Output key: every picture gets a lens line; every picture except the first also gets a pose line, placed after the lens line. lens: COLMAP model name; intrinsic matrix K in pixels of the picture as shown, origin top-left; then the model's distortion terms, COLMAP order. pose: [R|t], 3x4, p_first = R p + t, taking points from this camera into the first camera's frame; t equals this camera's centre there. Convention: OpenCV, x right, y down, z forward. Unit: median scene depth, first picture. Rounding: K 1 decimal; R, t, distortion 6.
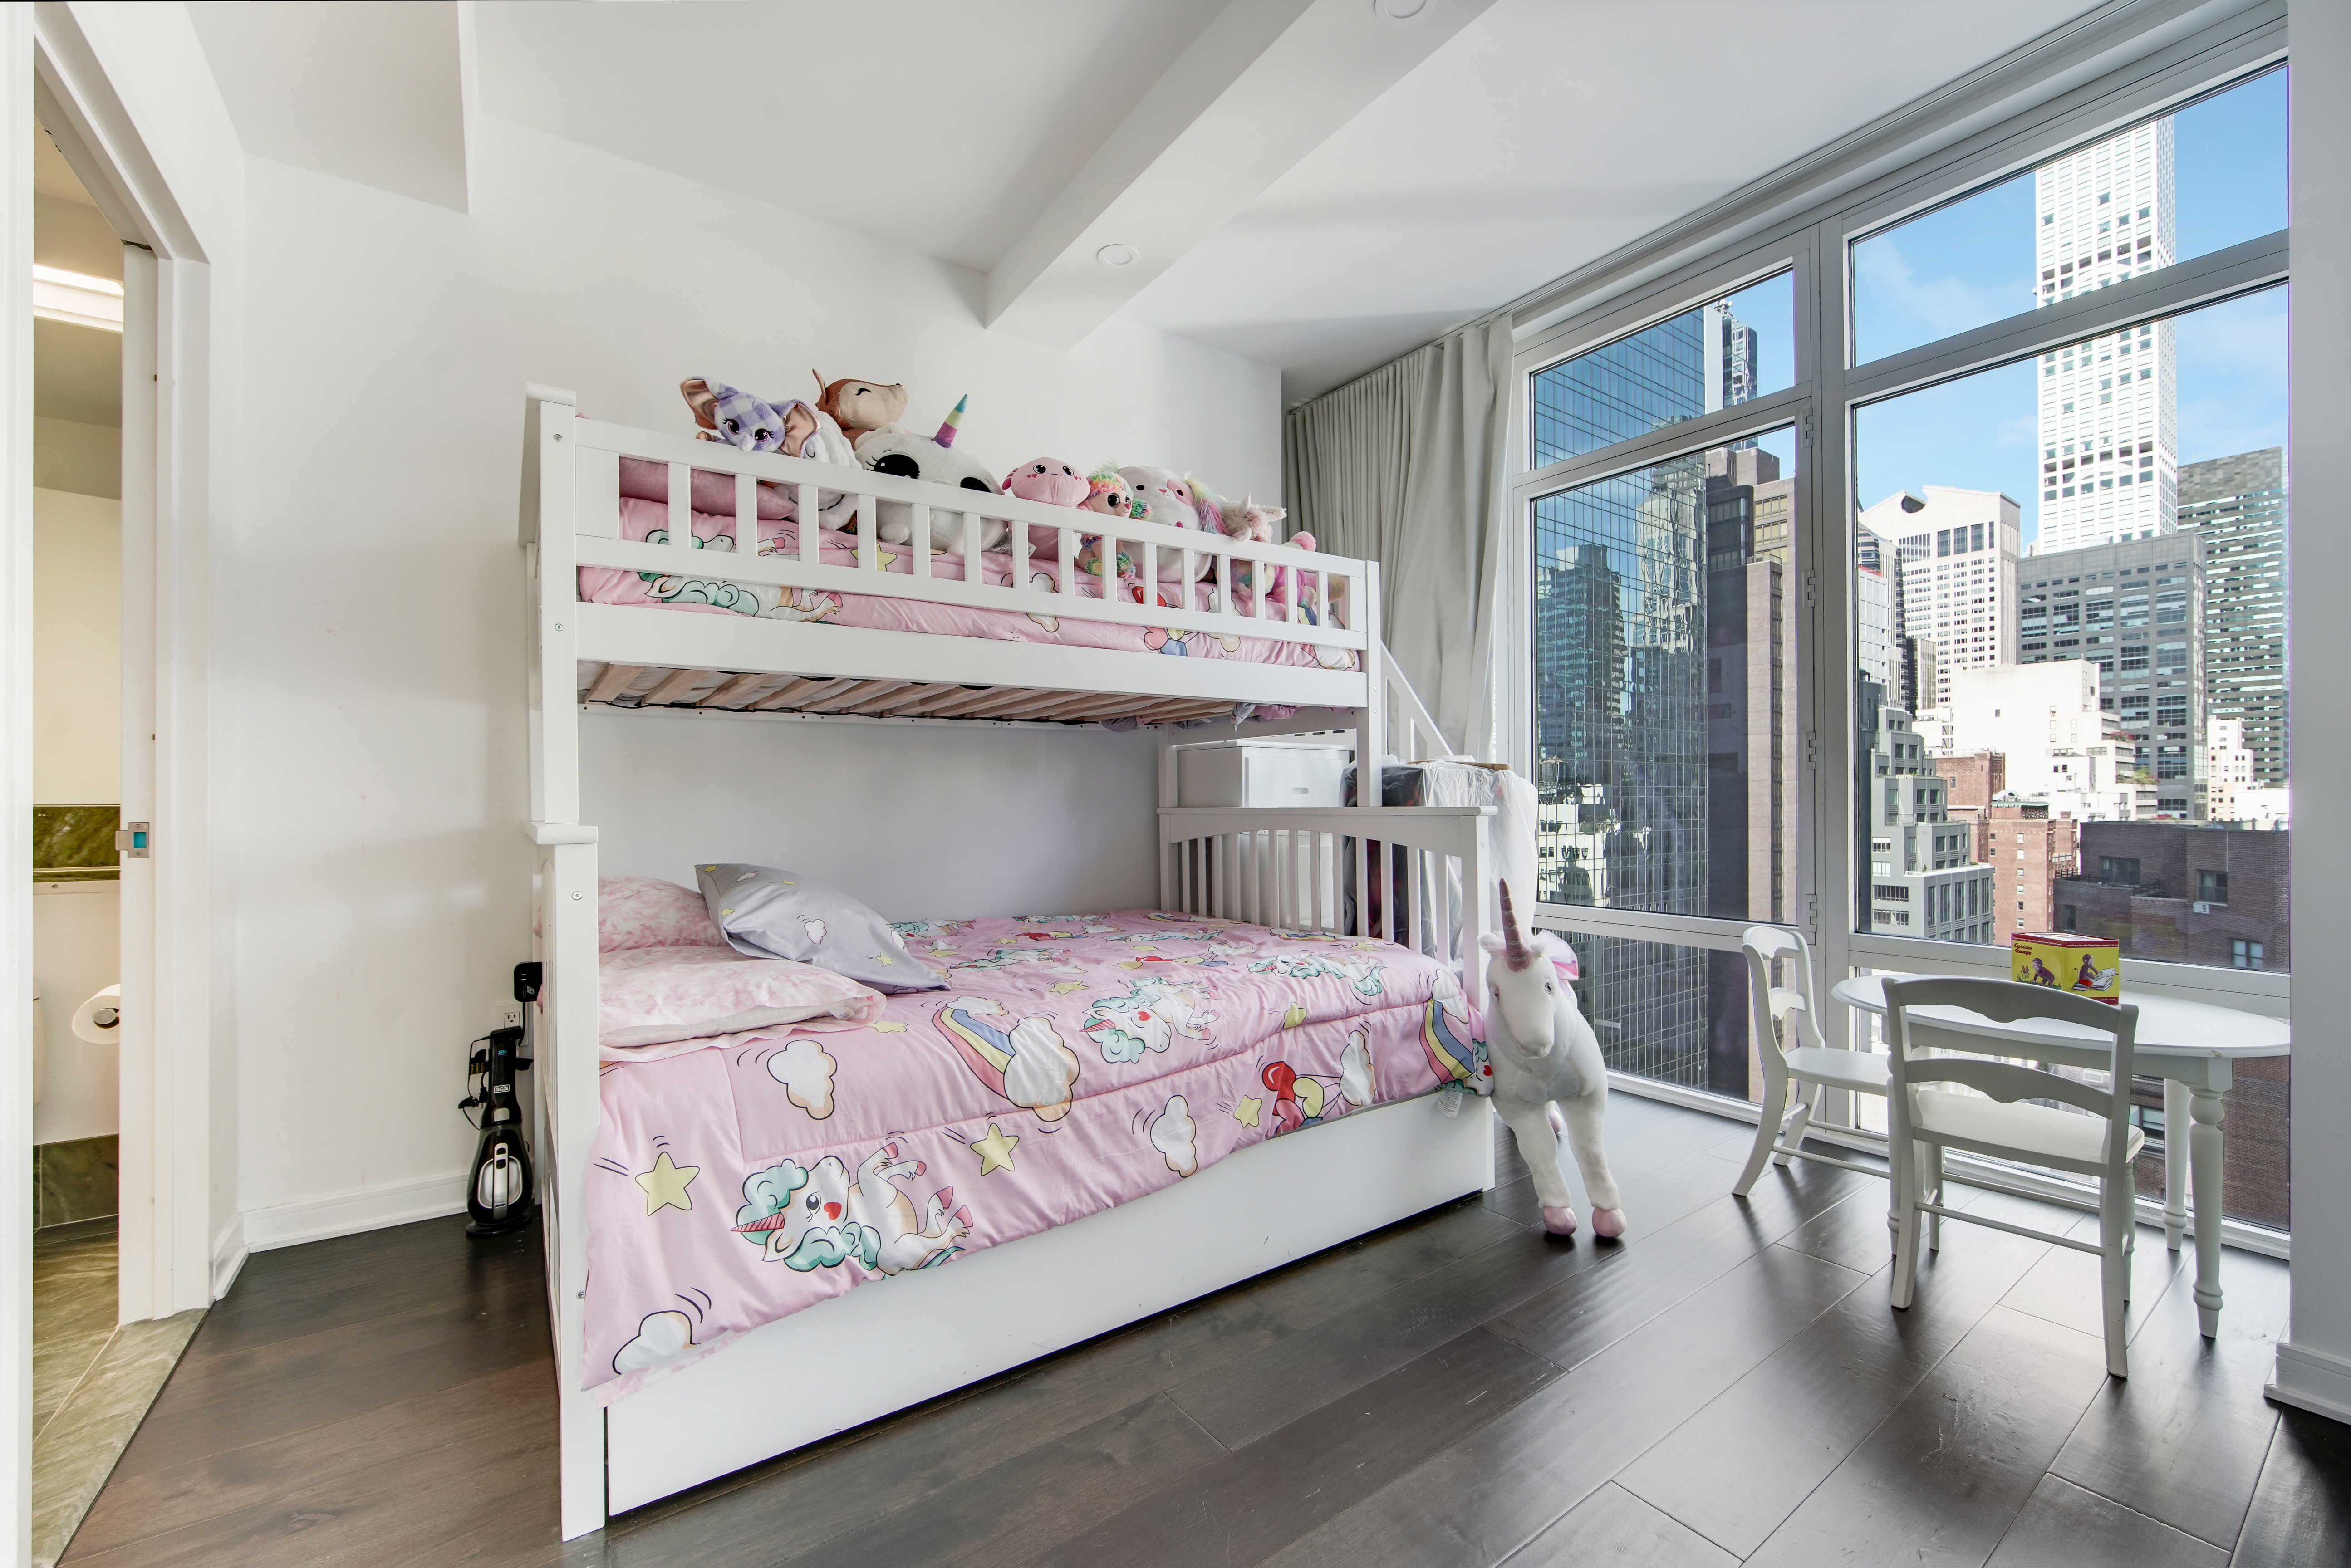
lens RADIAL K [[963.1, 0, 1163.4], [0, 963.1, 764.7], [0, 0, 1]] dist [-0.006565, 0.002349]
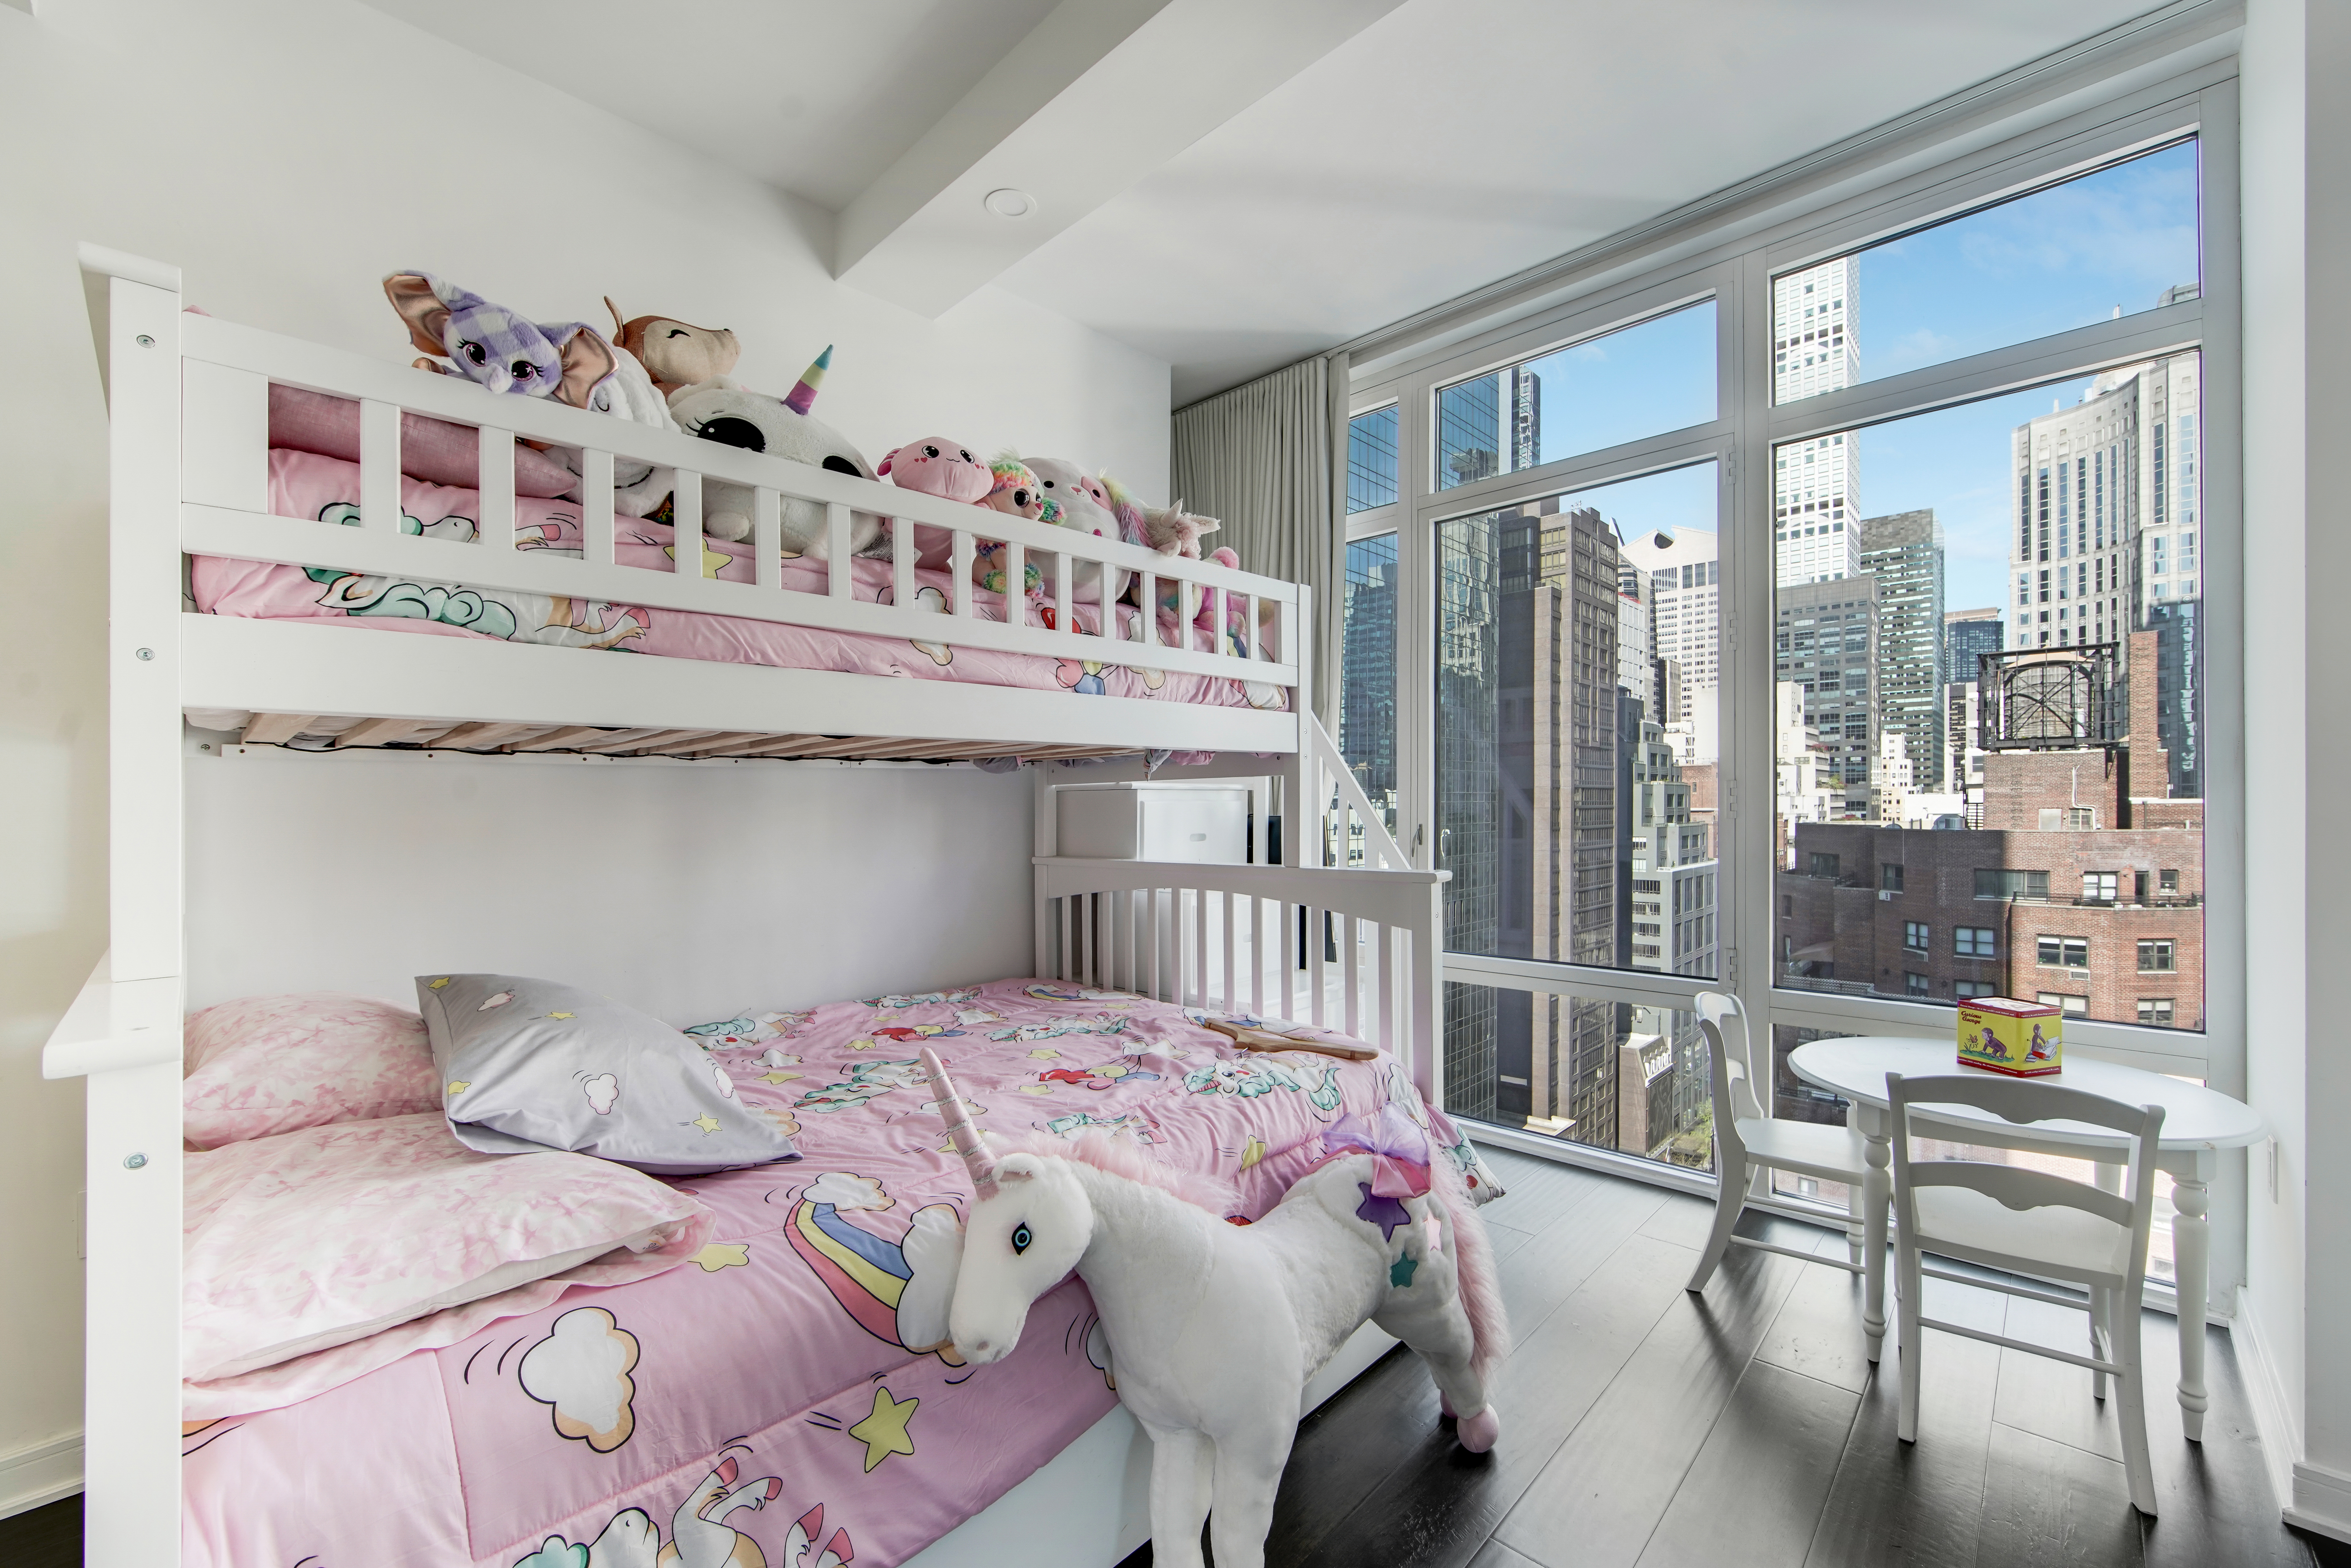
lens RADIAL K [[963.1, 0, 1169.4], [0, 963.1, 756.4], [0, 0, 1]] dist [-0.006565, 0.002349]
pose [[0.981686, 0.007700, 0.190348, -0.075140], [-0.005475, 0.999910, -0.012213, -0.050839], [-0.190425, 0.010947, 0.981641, 0.192591]]
